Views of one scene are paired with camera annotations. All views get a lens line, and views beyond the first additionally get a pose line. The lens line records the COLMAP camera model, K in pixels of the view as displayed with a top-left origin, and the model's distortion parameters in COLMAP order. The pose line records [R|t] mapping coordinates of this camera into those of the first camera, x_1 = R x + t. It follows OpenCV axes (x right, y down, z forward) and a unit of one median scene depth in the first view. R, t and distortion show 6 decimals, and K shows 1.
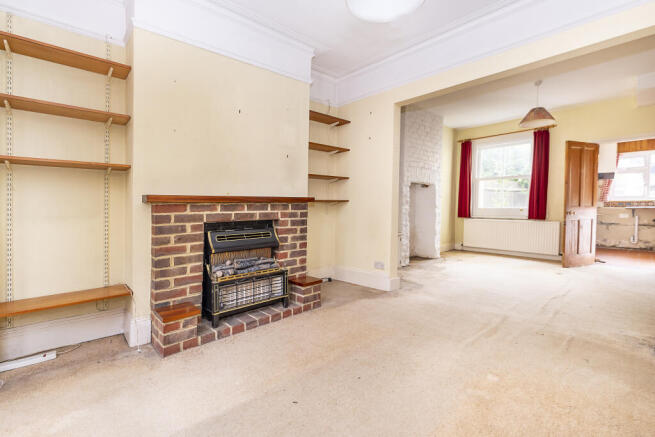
lens RADIAL K [[286.6, 0, 328.5], [0, 286.6, 213.6], [0, 0, 1]] dist [-0.009463, -0.001188]
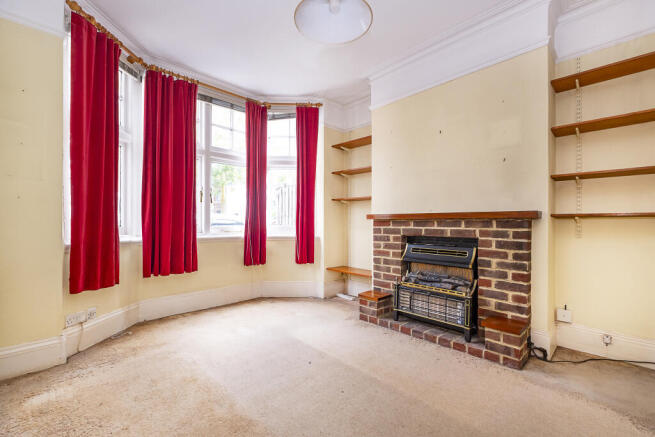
lens RADIAL K [[286.6, 0, 329.5], [0, 286.6, 215.7], [0, 0, 1]] dist [-0.009463, -0.001188]
pose [[0.016226, -0.015327, -0.999751, 0.735065], [-0.028577, 0.999467, -0.015787, -0.023095], [0.999460, 0.028826, 0.015780, 0.594097]]
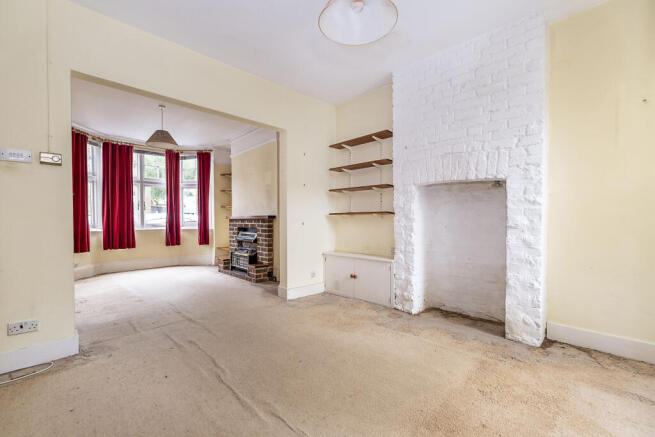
lens RADIAL K [[286.6, 0, 323.5], [0, 286.6, 216.5], [0, 0, 1]] dist [-0.009463, -0.001188]
pose [[0.021531, 0.002535, -0.999765, 1.801436], [-0.021504, 0.999767, 0.002072, -0.071911], [0.999537, 0.021454, 0.021581, 1.510525]]
